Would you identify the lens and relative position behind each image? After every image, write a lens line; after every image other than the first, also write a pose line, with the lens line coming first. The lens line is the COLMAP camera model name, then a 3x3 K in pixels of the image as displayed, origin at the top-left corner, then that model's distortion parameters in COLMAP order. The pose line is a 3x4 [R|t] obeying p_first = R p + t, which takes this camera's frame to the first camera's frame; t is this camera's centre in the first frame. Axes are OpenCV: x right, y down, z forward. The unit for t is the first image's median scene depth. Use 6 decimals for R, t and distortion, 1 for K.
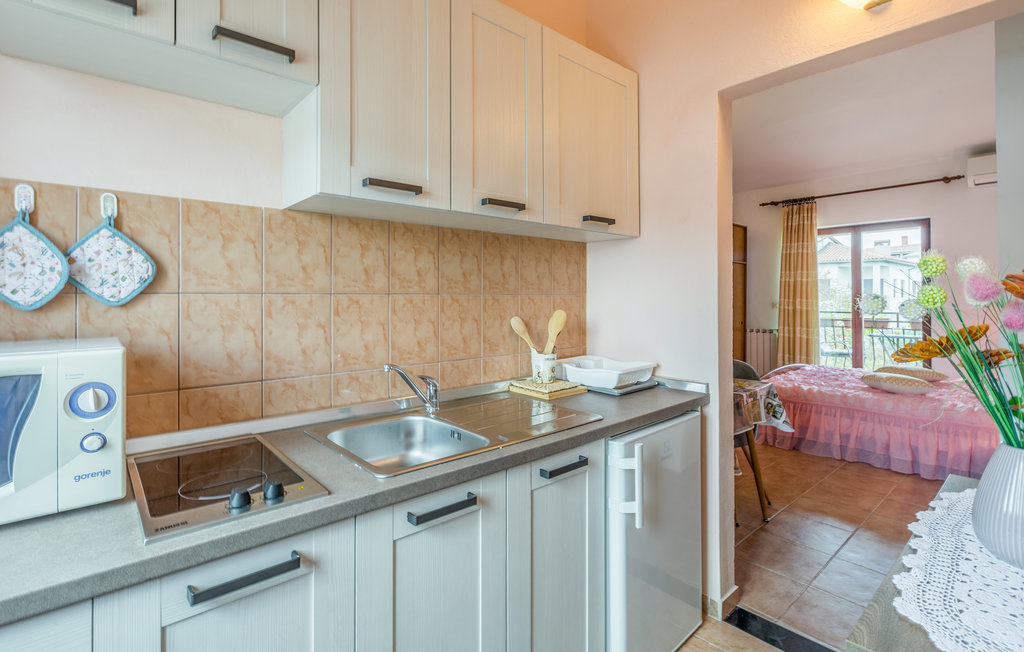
lens RADIAL K [[472.0, 0, 516.6], [0, 472.0, 295.3], [0, 0, 1]] dist [0.005263, -0.000213]
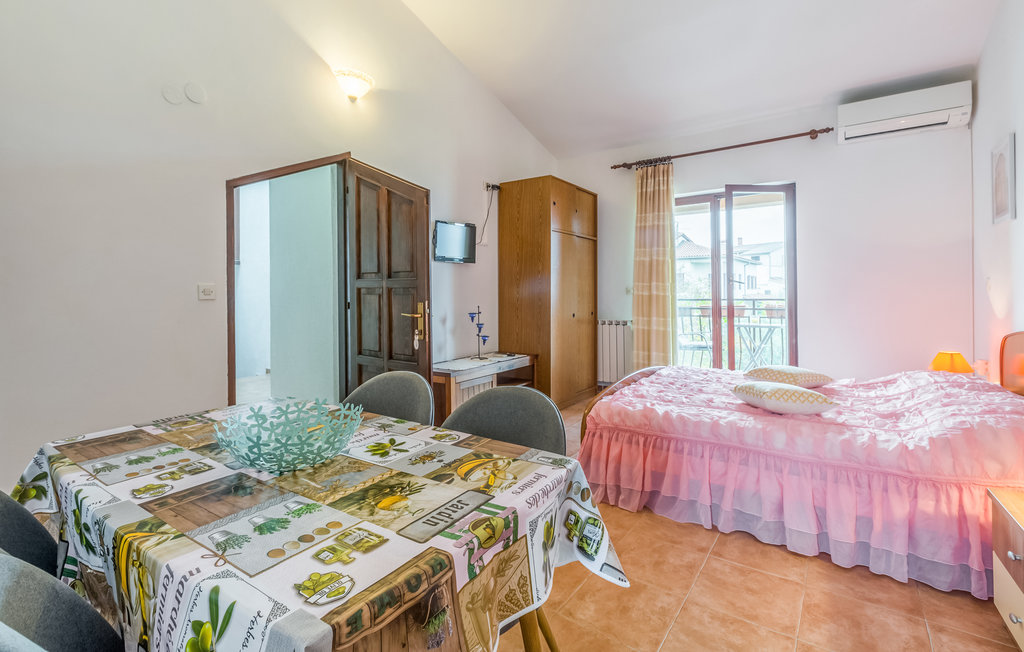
lens RADIAL K [[472.0, 0, 516.2], [0, 472.0, 292.9], [0, 0, 1]] dist [0.005263, -0.000213]
pose [[0.970268, -0.008965, 0.241868, 0.263554], [0.007946, 0.999955, 0.005186, 0.029957], [-0.241904, -0.003109, 0.970295, 0.420312]]
